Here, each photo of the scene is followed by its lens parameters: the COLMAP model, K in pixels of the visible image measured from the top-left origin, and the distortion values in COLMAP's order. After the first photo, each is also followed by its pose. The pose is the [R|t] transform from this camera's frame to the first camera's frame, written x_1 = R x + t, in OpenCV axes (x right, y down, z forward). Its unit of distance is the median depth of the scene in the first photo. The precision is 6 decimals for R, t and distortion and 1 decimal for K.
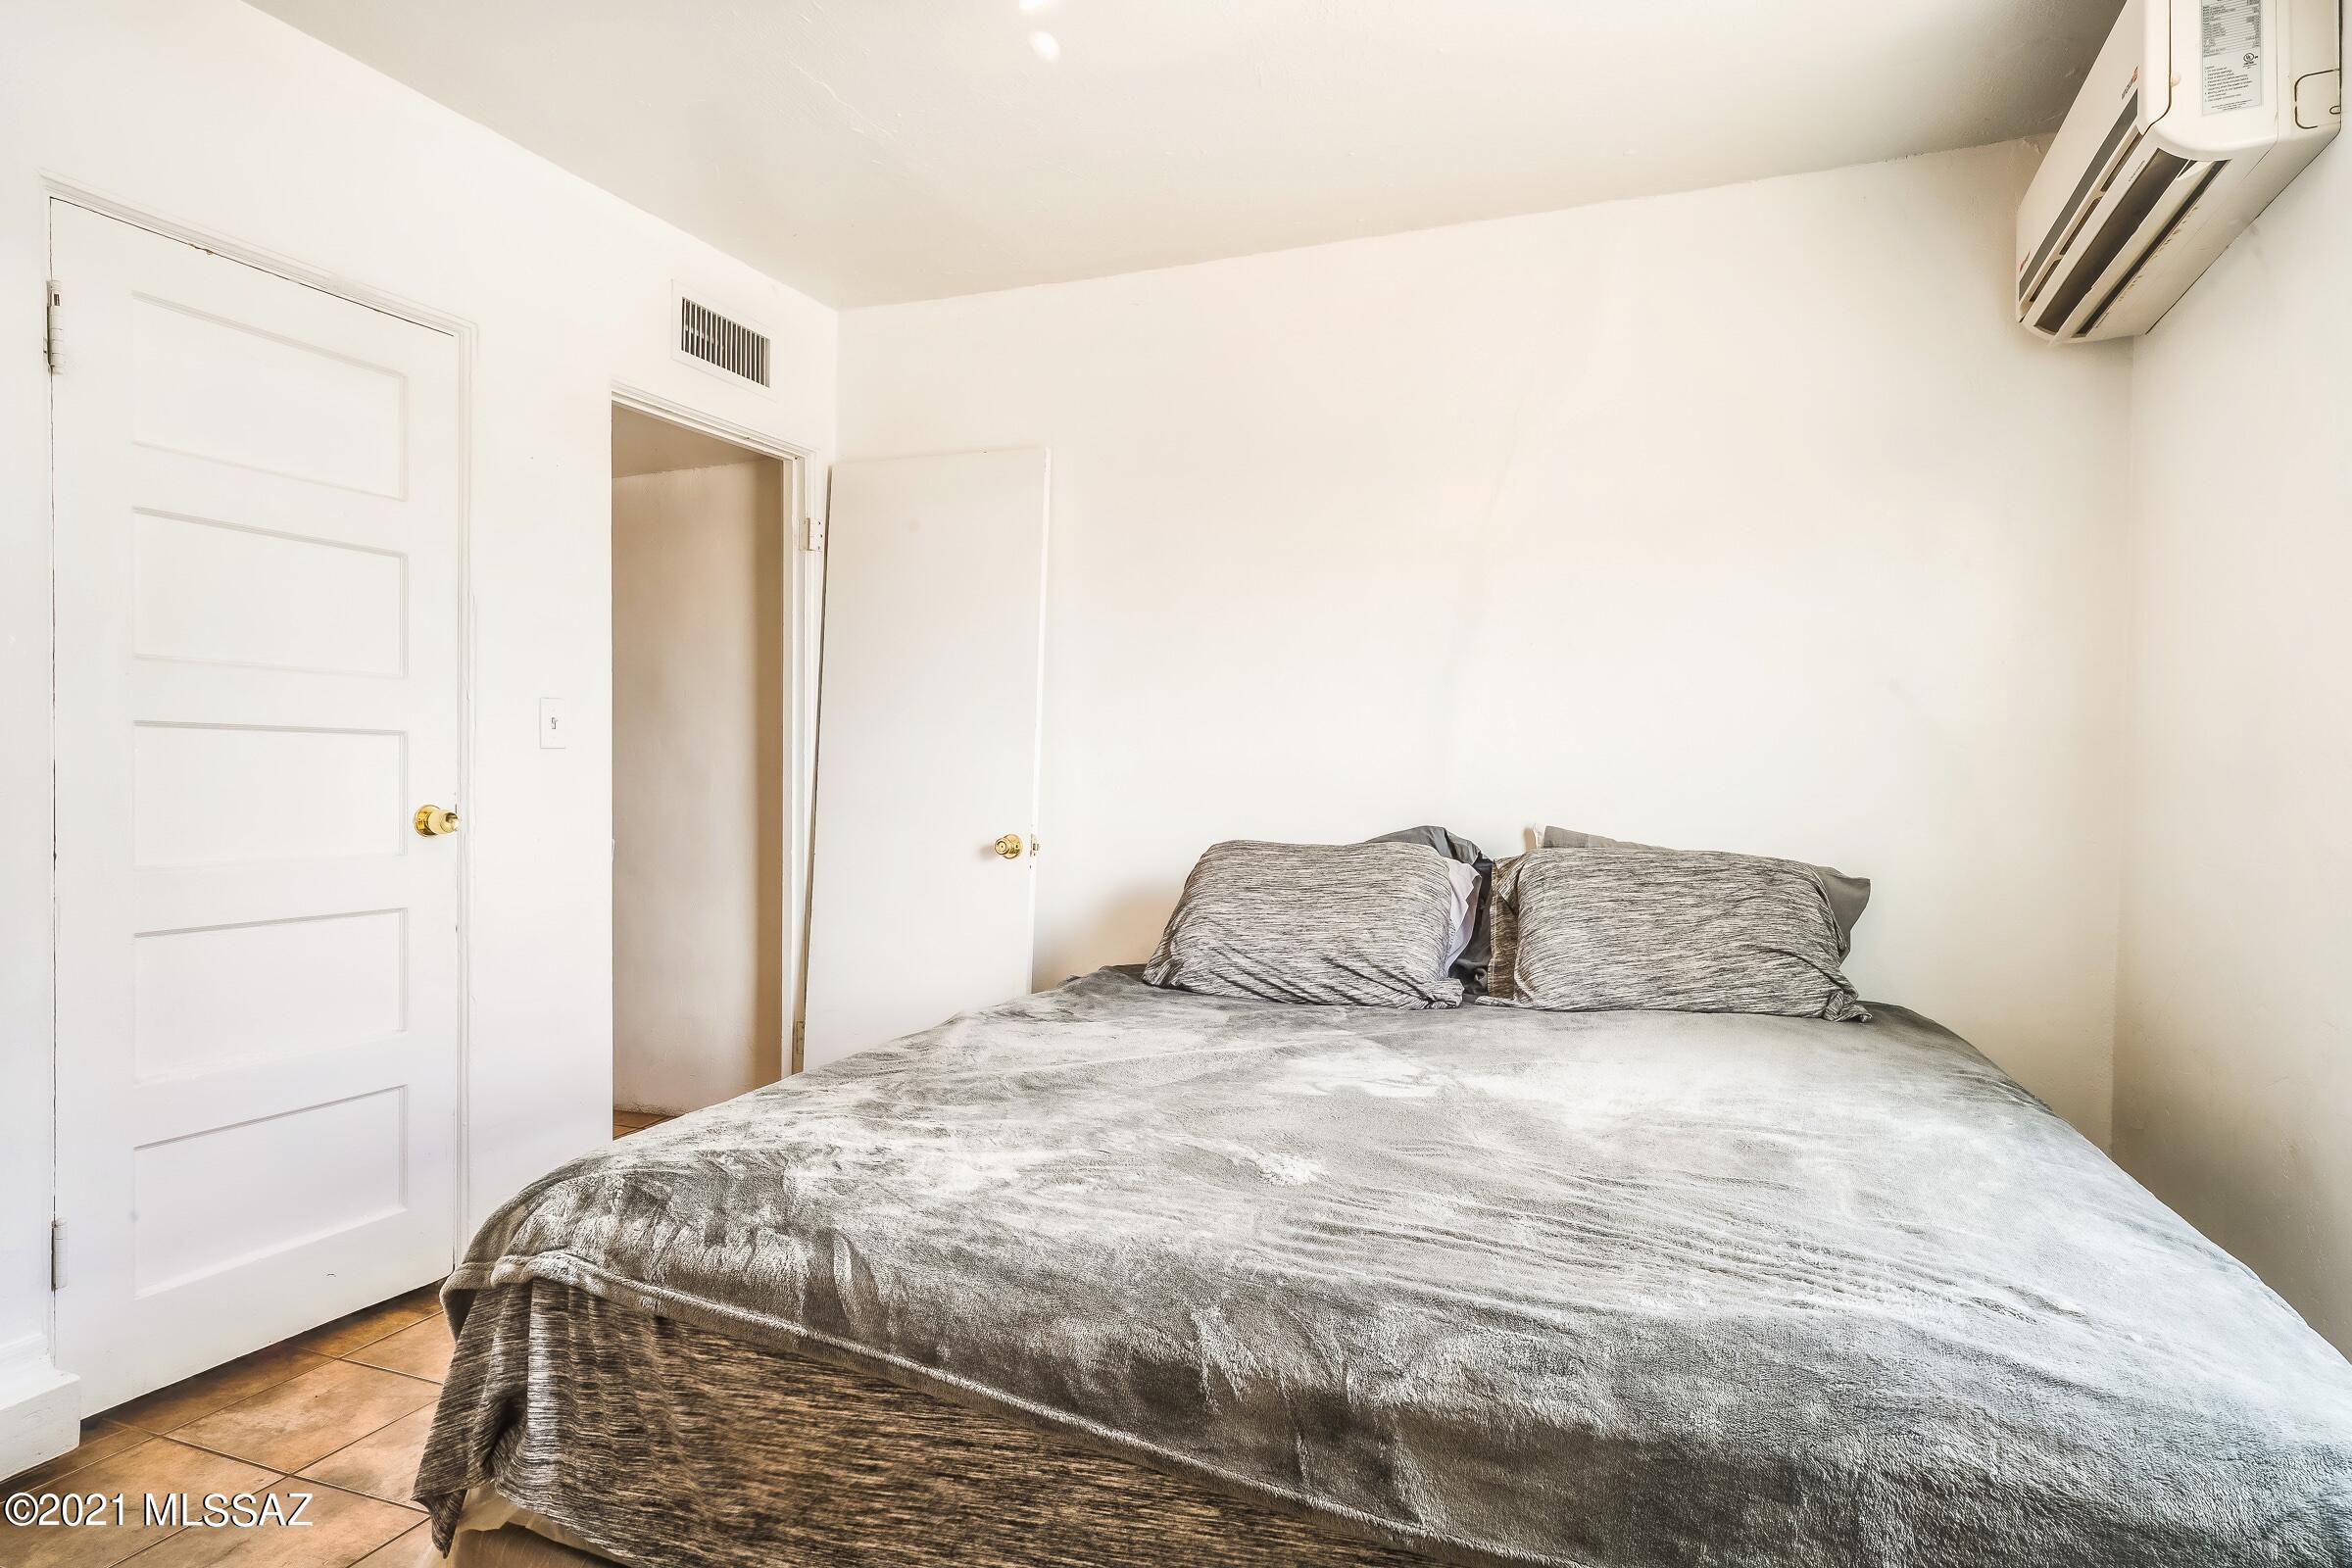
lens RADIAL K [[1331.8, 0, 1133.3], [0, 1331.8, 786.2], [0, 0, 1]] dist [-0.001438, 0.001633]
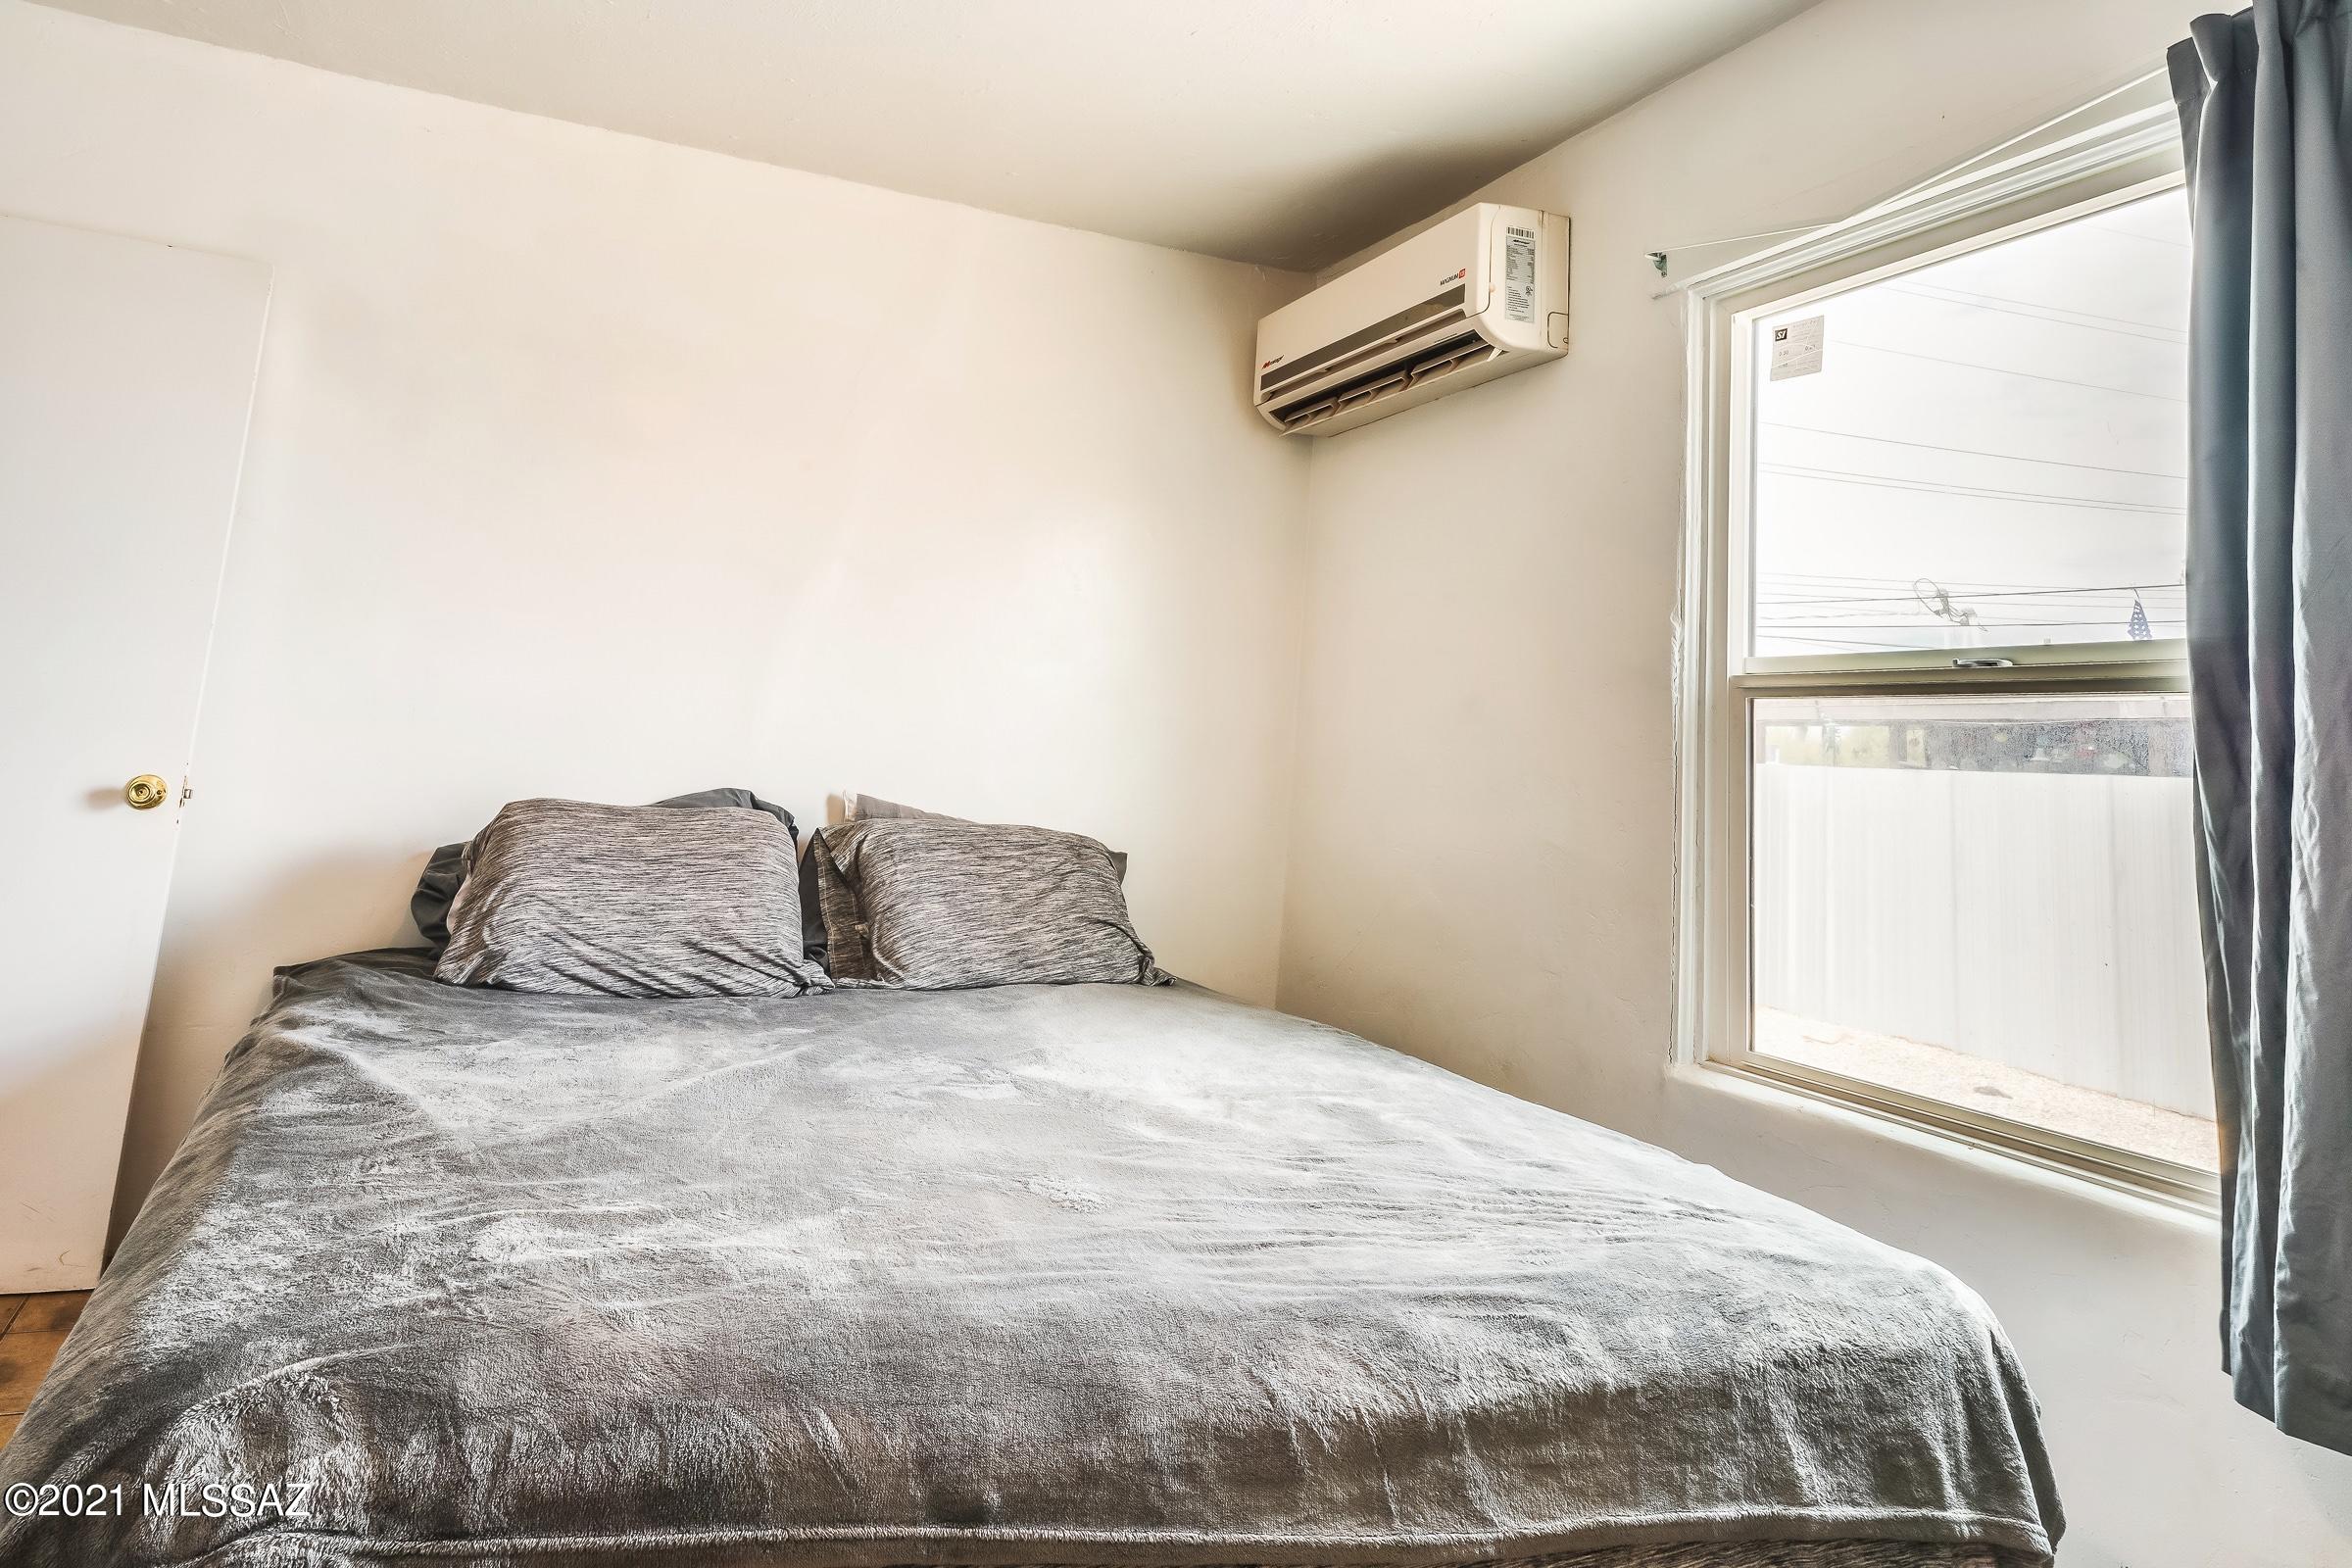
lens RADIAL K [[1374.9, 0, 1175.7], [0, 1374.9, 593.6], [0, 0, 1]] dist [-0.000197, 0.001237]
pose [[0.734411, 0.135486, 0.665045, -0.255442], [-0.066116, 0.989494, -0.128572, -0.001576], [-0.675477, 0.050454, 0.735653, 0.117106]]
